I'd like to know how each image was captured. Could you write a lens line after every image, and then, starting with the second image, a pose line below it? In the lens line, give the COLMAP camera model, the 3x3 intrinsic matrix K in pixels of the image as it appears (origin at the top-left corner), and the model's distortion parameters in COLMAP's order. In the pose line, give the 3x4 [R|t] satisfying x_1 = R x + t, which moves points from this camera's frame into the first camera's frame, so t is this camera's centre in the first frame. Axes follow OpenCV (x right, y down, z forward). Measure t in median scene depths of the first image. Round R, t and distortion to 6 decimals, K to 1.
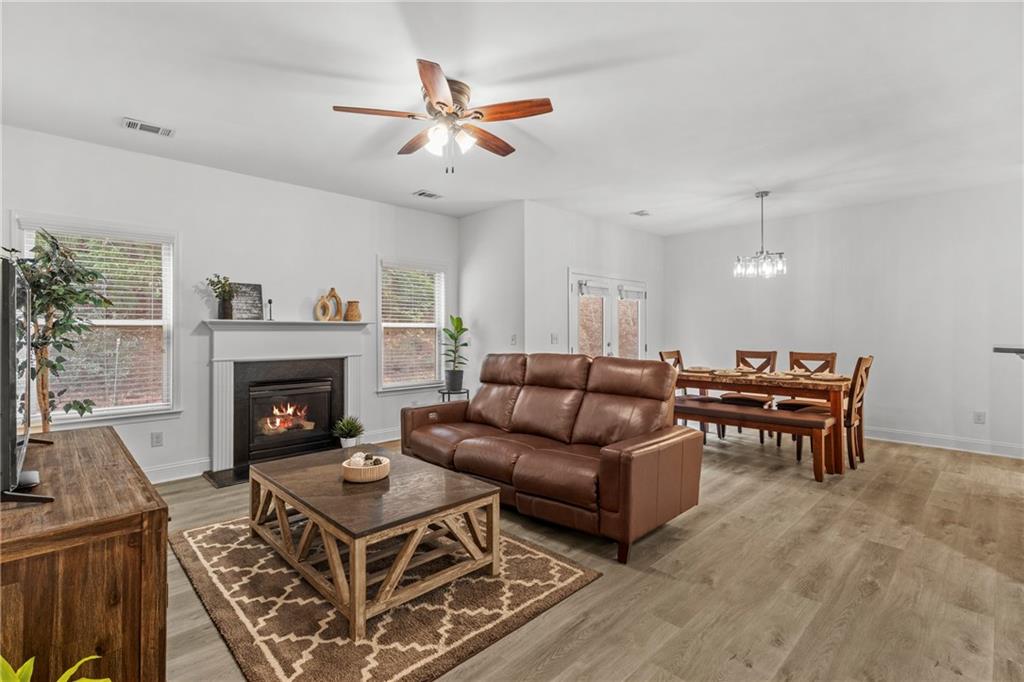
lens RADIAL K [[470.2, 0, 503.2], [0, 470.2, 331.6], [0, 0, 1]] dist [0.002938, -0.000271]
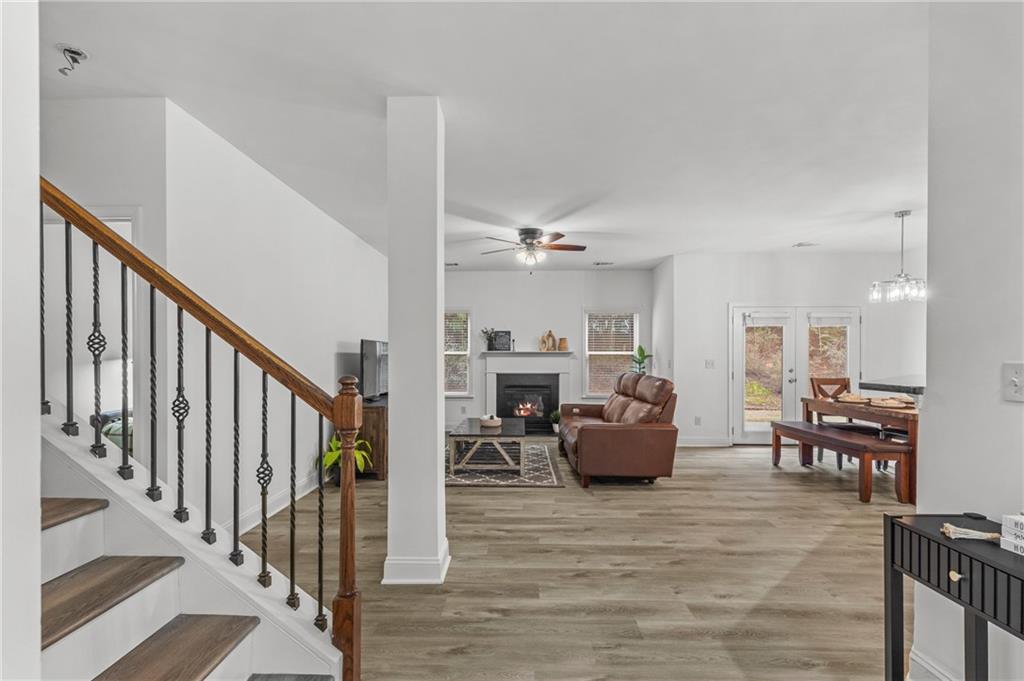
lens RADIAL K [[469.0, 0, 510.7], [0, 469.0, 359.3], [0, 0, 1]] dist [0.003331, 0.000230]
pose [[0.706505, 0.005205, -0.707688, 0.847560], [-0.001898, 0.999983, 0.005461, -0.003066], [0.707705, -0.002515, 0.706504, -0.291040]]
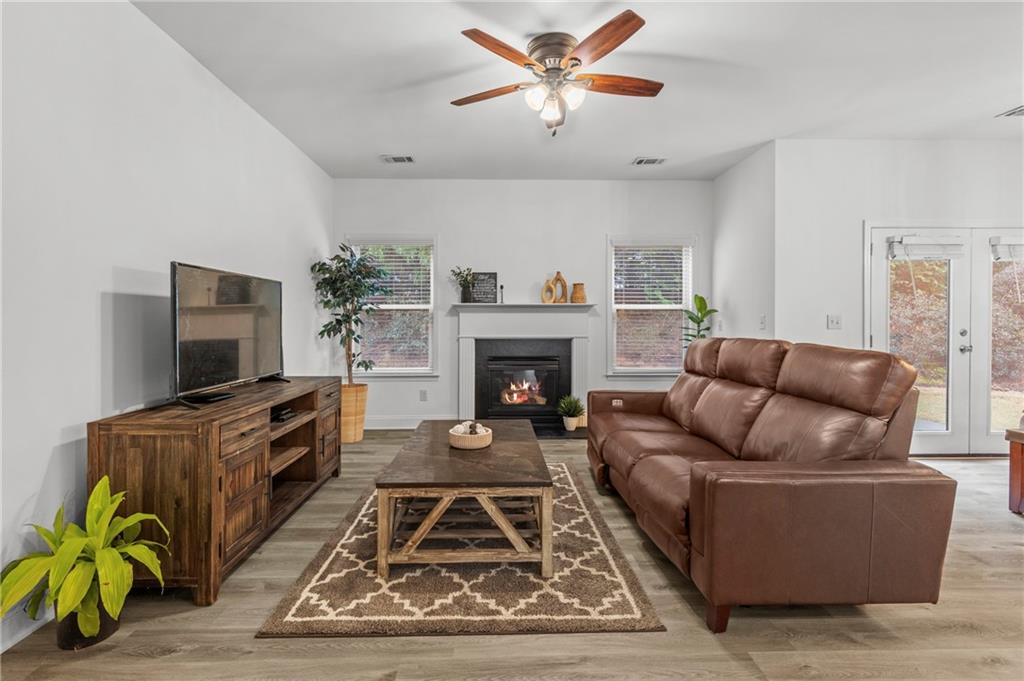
lens RADIAL K [[475.7, 0, 506.8], [0, 475.7, 325.2], [0, 0, 1]] dist [0.004667, 0.000086]
pose [[0.743130, 0.008215, -0.669097, 0.321198], [-0.001090, 0.999938, 0.011067, 0.017921], [0.669146, -0.007495, 0.743093, 0.172422]]
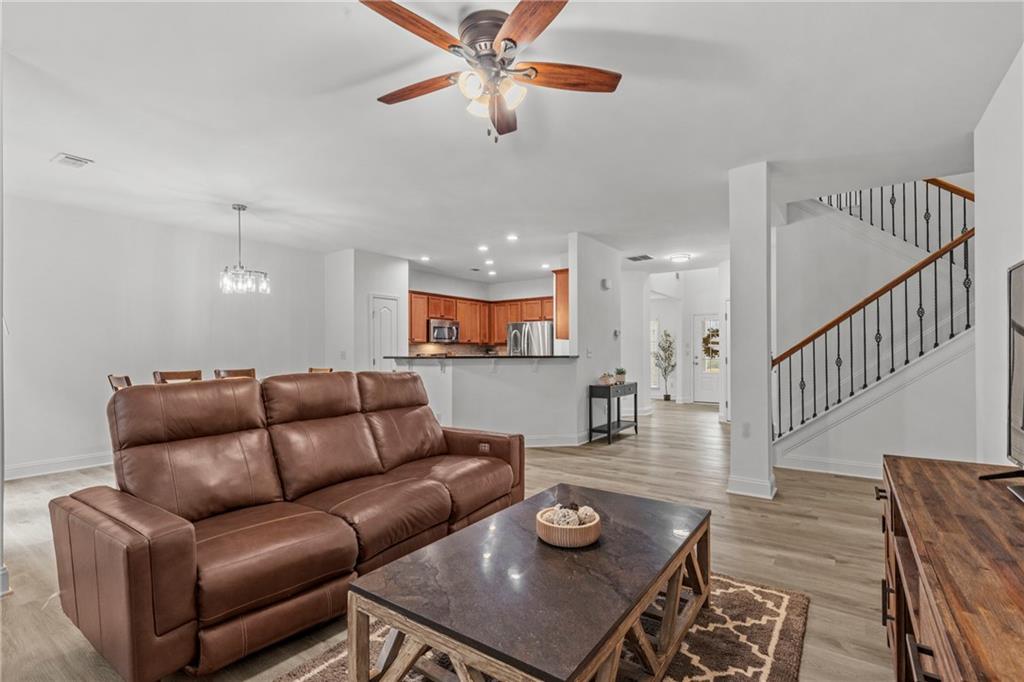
lens RADIAL K [[472.4, 0, 512.0], [0, 472.4, 341.0], [0, 0, 1]] dist [0.014383, -0.000500]
pose [[-0.190077, 0.028549, 0.981354, -0.658410], [0.005739, 0.999592, -0.027968, 0.019763], [-0.981752, 0.000316, -0.190163, 0.807248]]
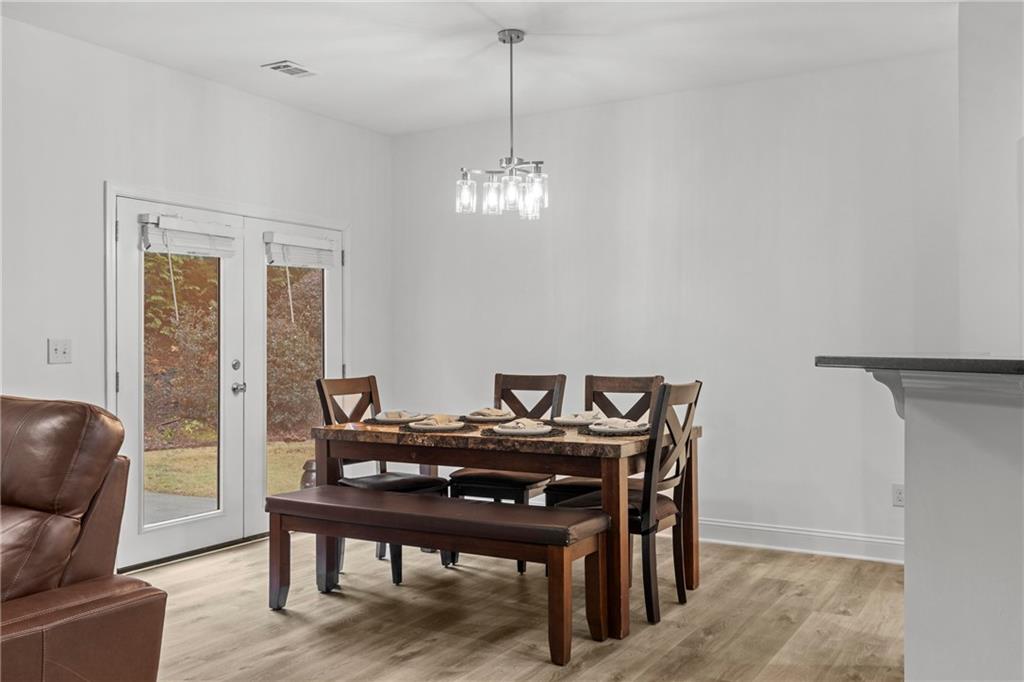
lens RADIAL K [[896.1, 0, 507.3], [0, 896.1, 339.9], [0, 0, 1]] dist [-0.009869, 0.001100]
pose [[0.961733, -0.001902, 0.273982, 0.387694], [0.003601, 0.999977, -0.005698, 0.016207], [-0.273965, 0.006467, 0.961718, 0.196250]]
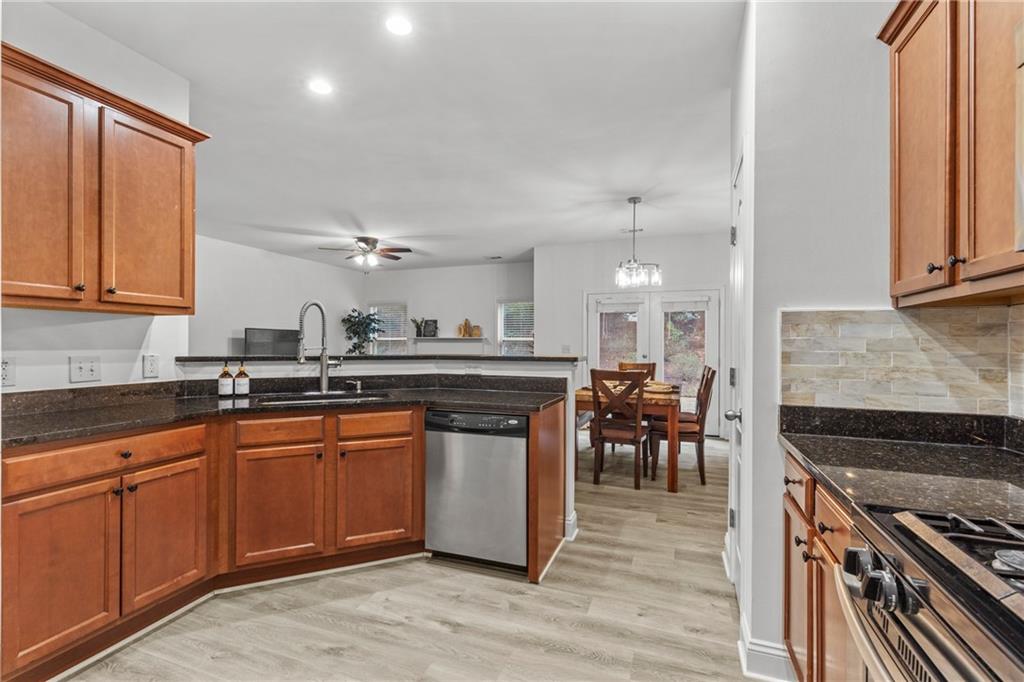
lens RADIAL K [[465.7, 0, 508.8], [0, 465.7, 343.1], [0, 0, 1]] dist [0.002813, 0.000079]
pose [[0.432331, 0.000742, -0.901715, 1.653104], [-0.006413, 0.999977, -0.002252, 0.004484], [0.901692, 0.006756, 0.432326, 0.460032]]
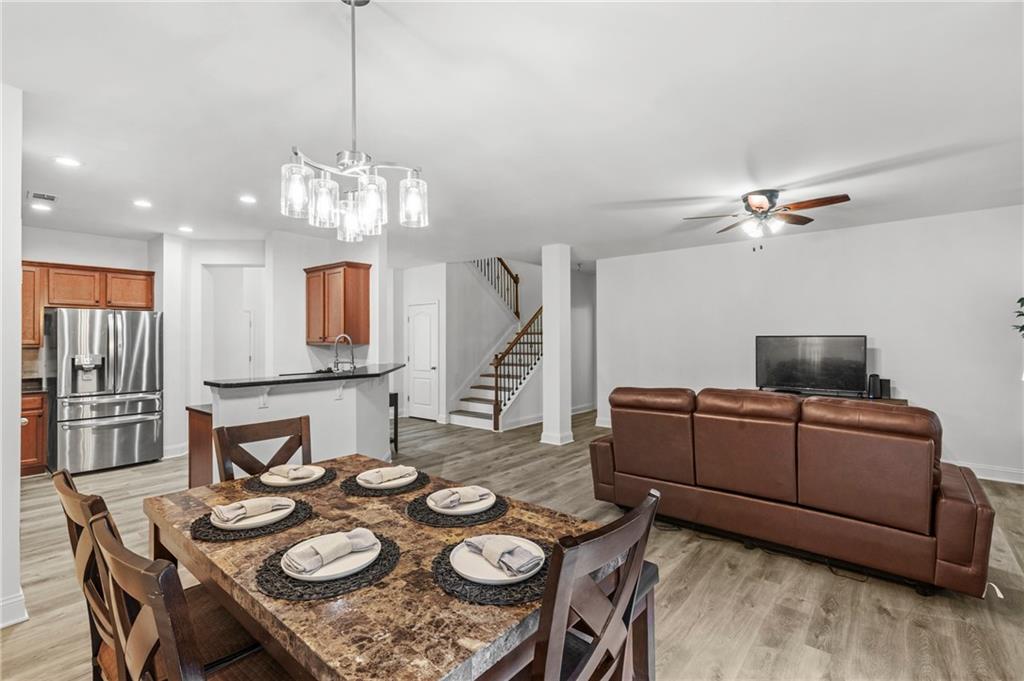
lens RADIAL K [[464.2, 0, 508.3], [0, 464.2, 338.7], [0, 0, 1]] dist [-0.001757, -0.000443]
pose [[-0.994286, 0.005362, -0.106614, 0.599799], [0.005604, 0.999982, -0.001978, -0.045227], [0.106601, -0.002564, -0.994299, 1.718852]]
